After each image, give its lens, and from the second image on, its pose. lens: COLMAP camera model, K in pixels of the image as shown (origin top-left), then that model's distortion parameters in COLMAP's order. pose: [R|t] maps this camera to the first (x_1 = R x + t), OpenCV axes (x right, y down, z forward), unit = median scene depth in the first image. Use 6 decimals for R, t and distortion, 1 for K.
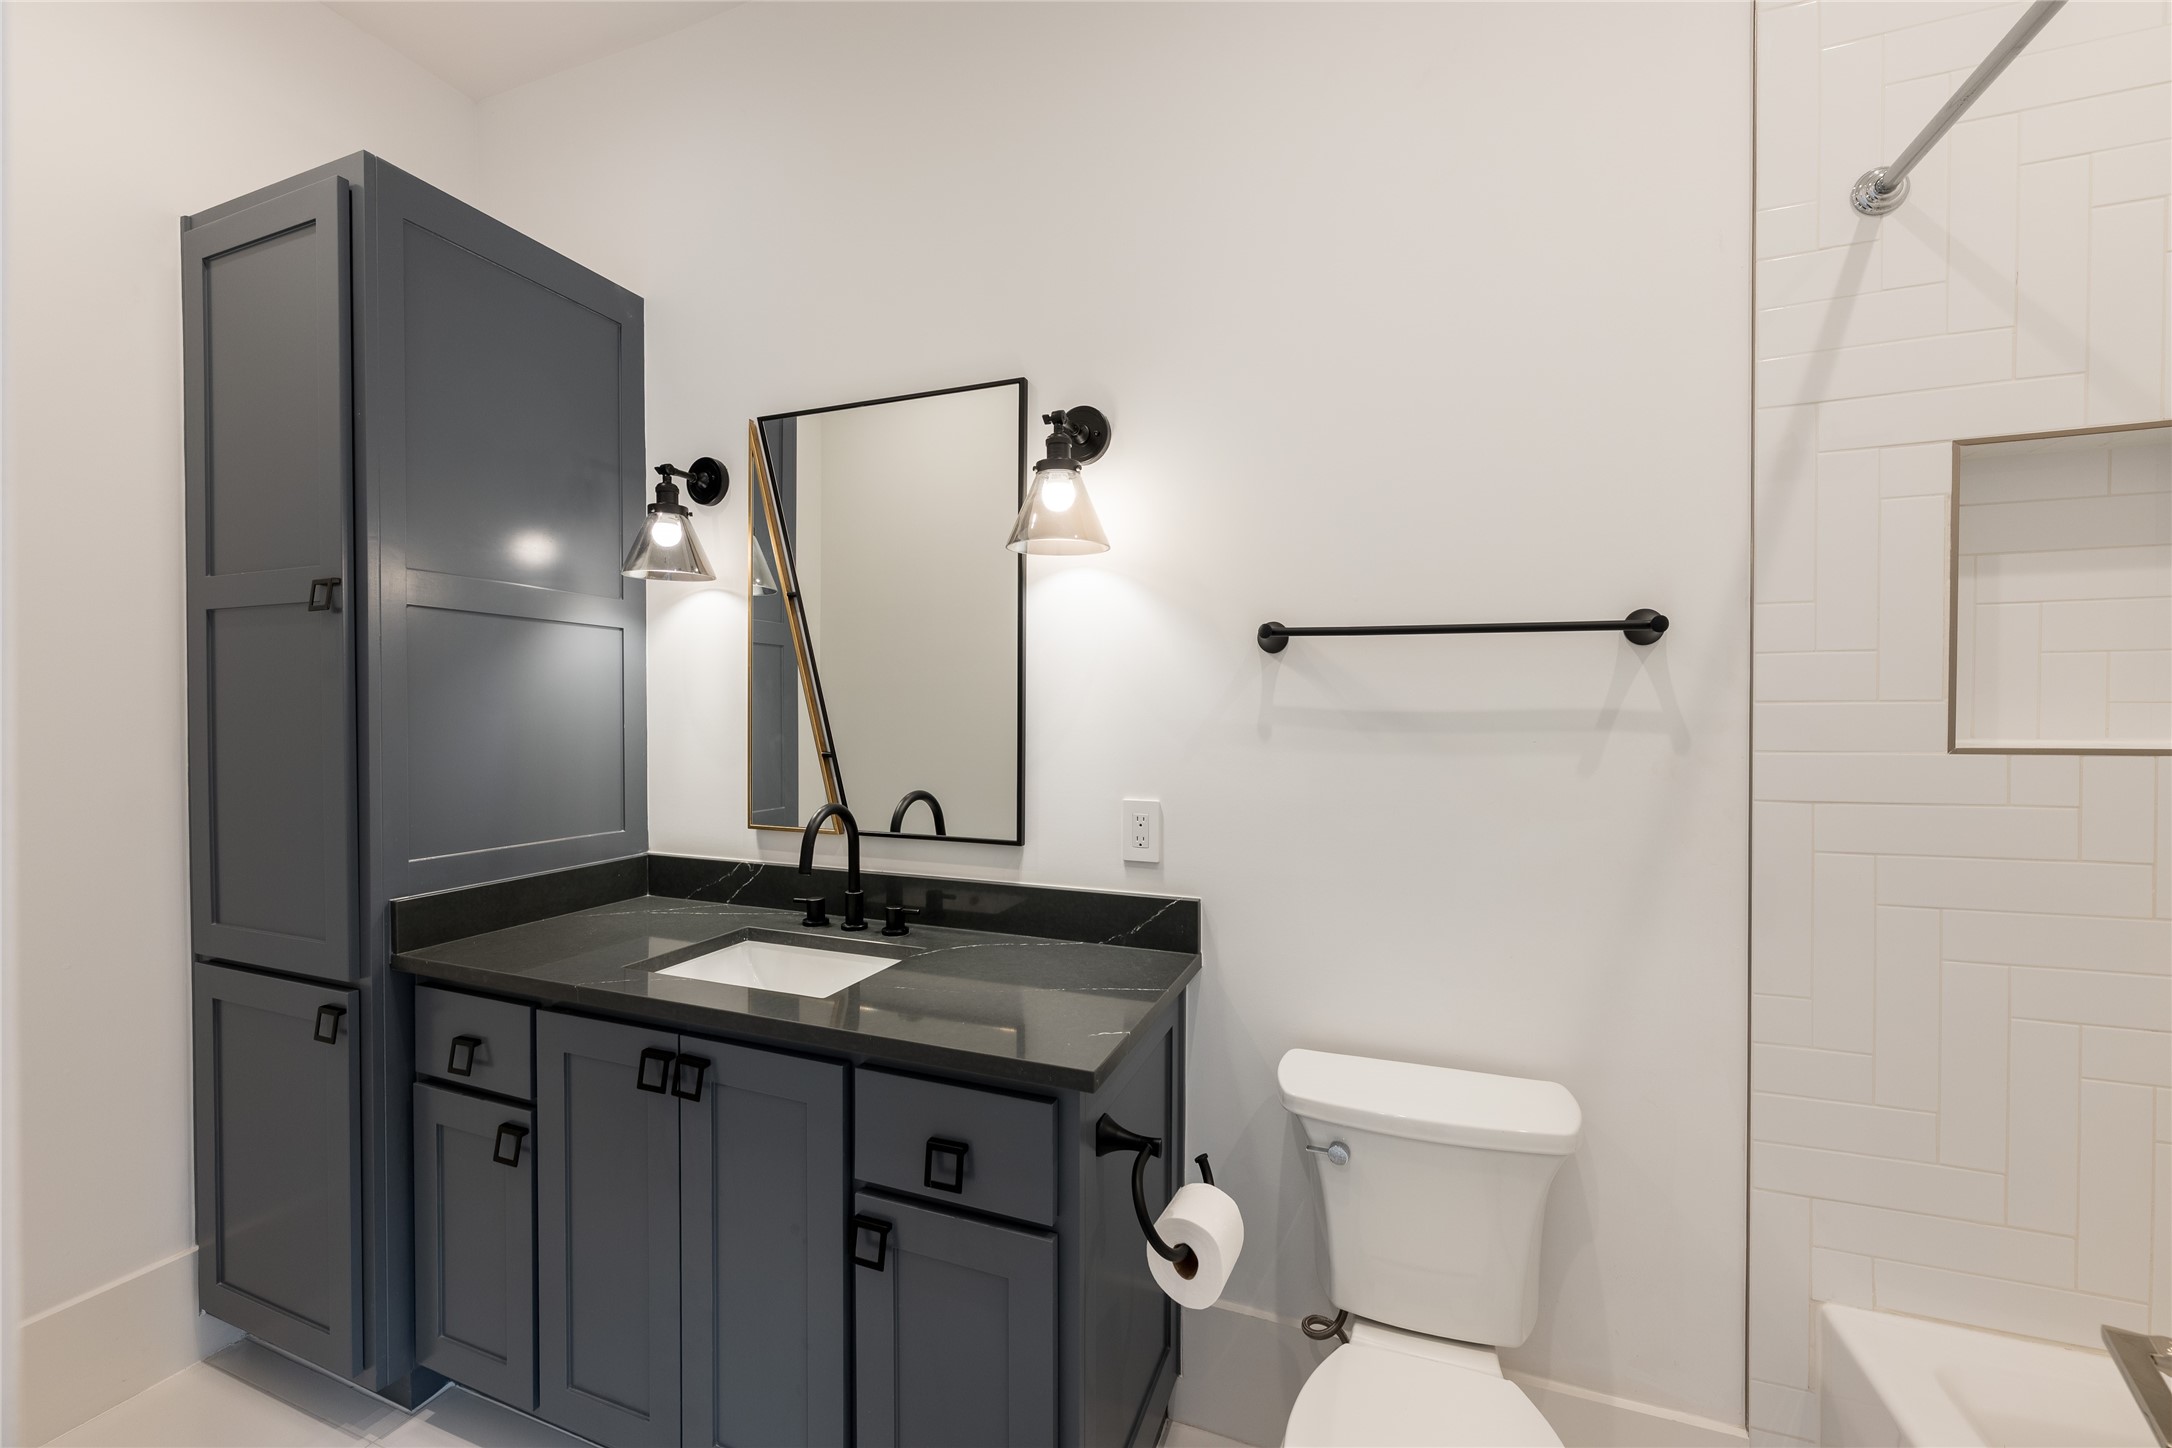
lens RADIAL K [[864.8, 0, 1078.2], [0, 864.8, 731.8], [0, 0, 1]] dist [0.000454, -0.000467]
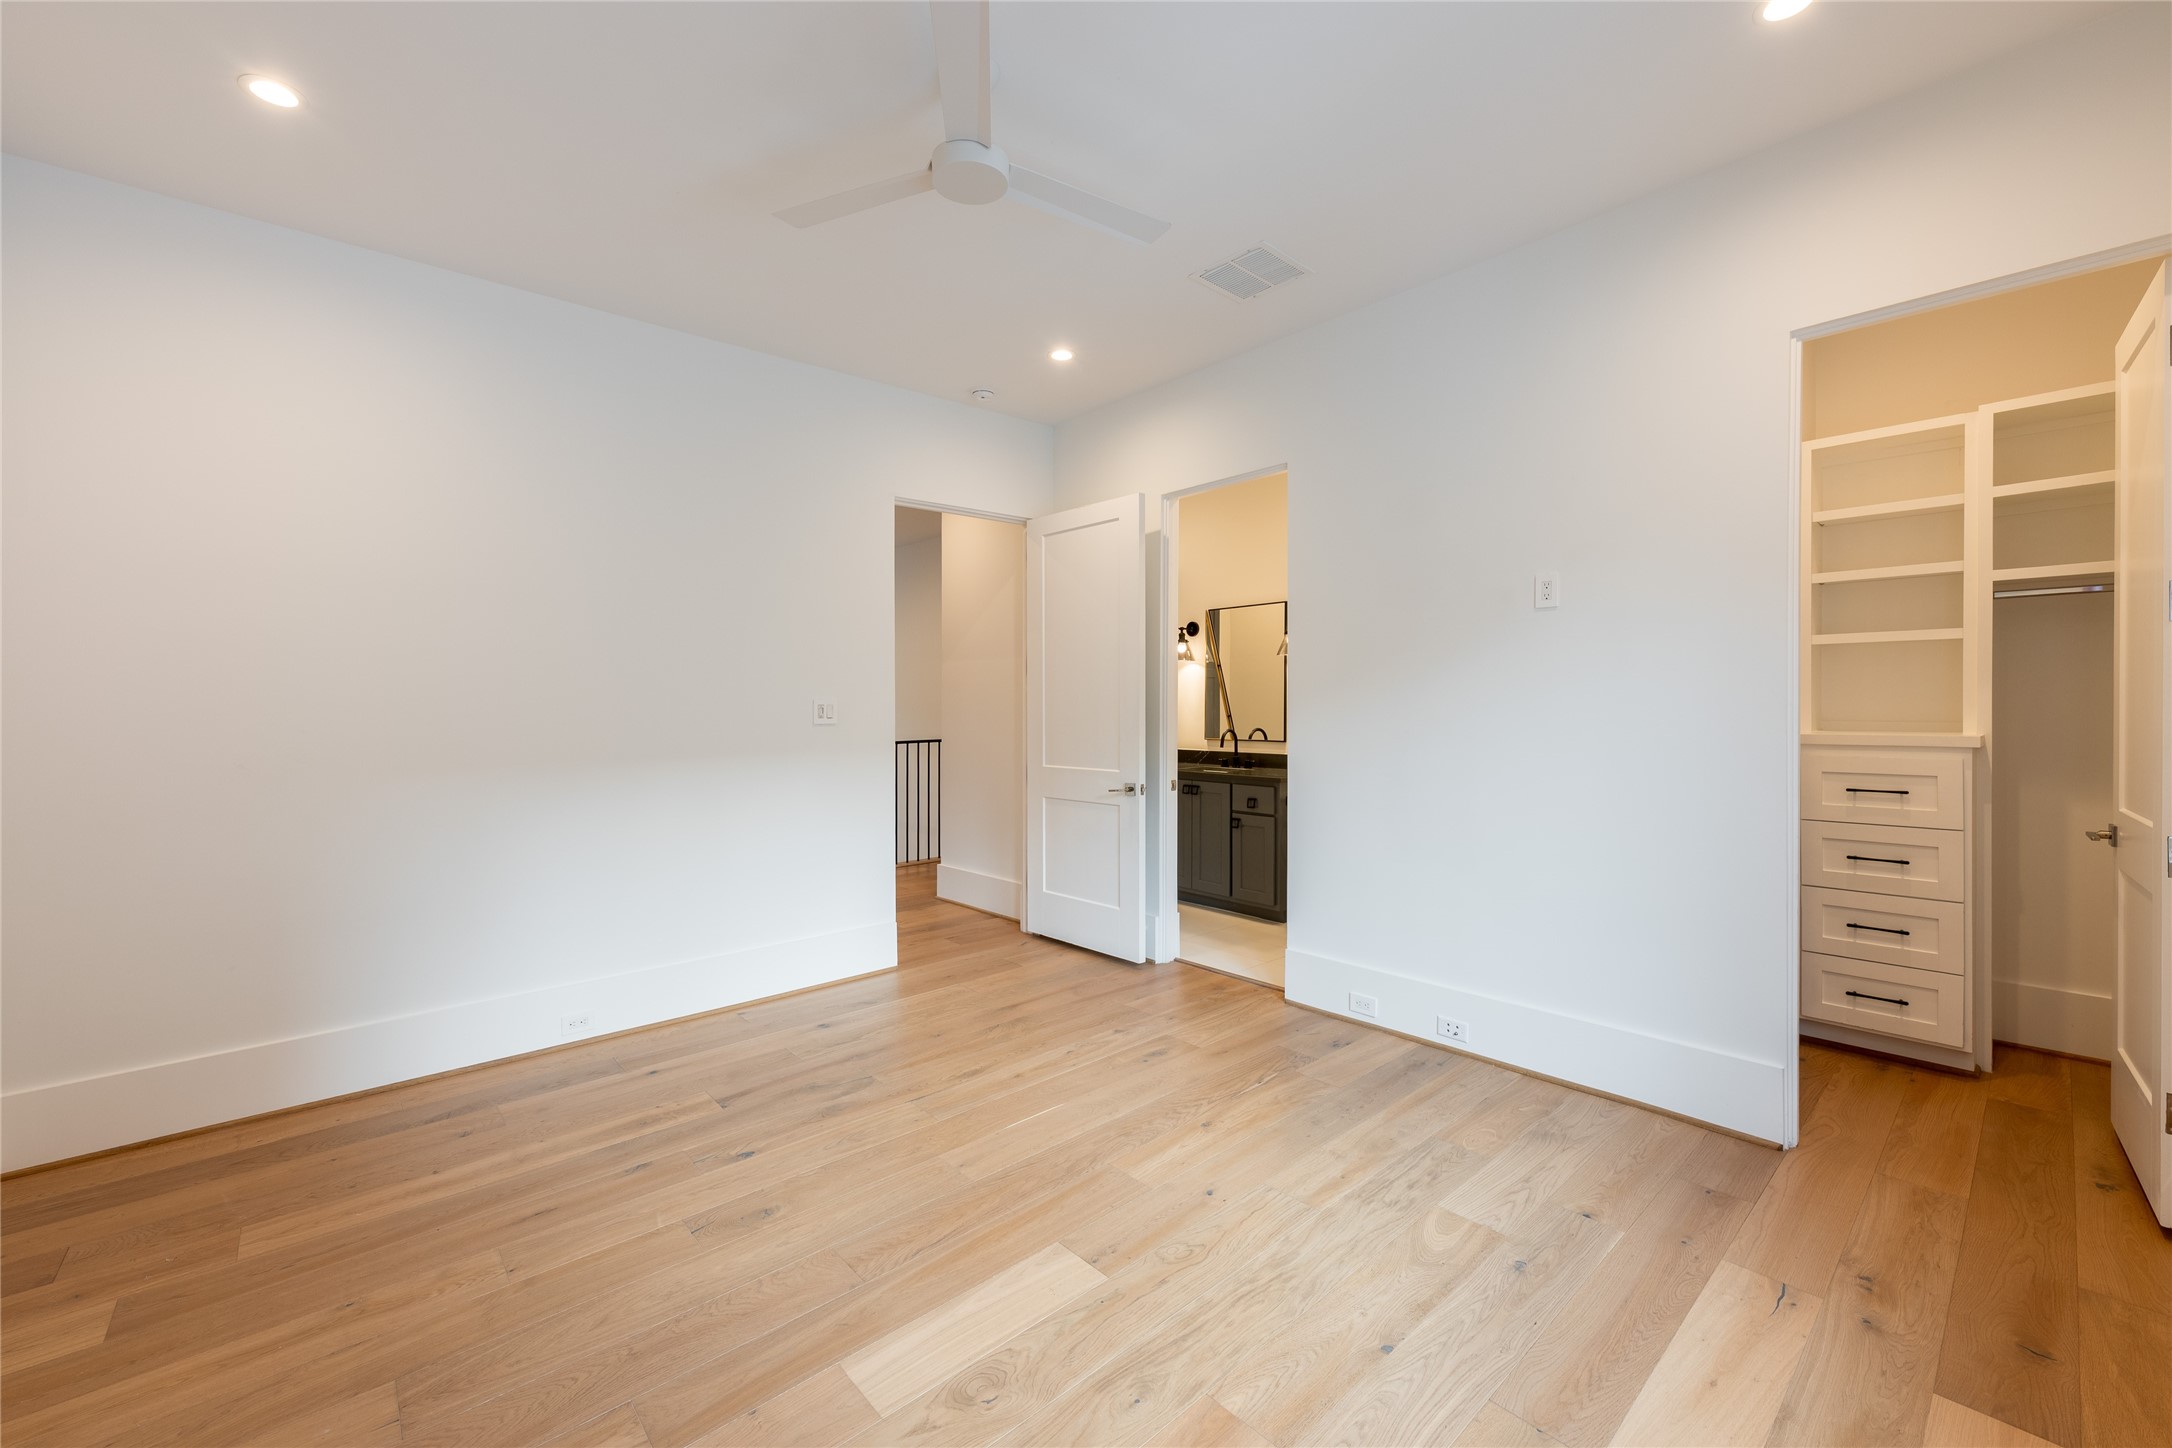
lens RADIAL K [[864.8, 0, 1084.6], [0, 864.8, 717.9], [0, 0, 1]] dist [0.000454, -0.000467]
pose [[0.893769, 0.004010, -0.448509, 0.673173], [-0.006252, 0.999974, -0.003517, 0.051368], [0.448484, 0.005948, 0.893771, -2.112495]]
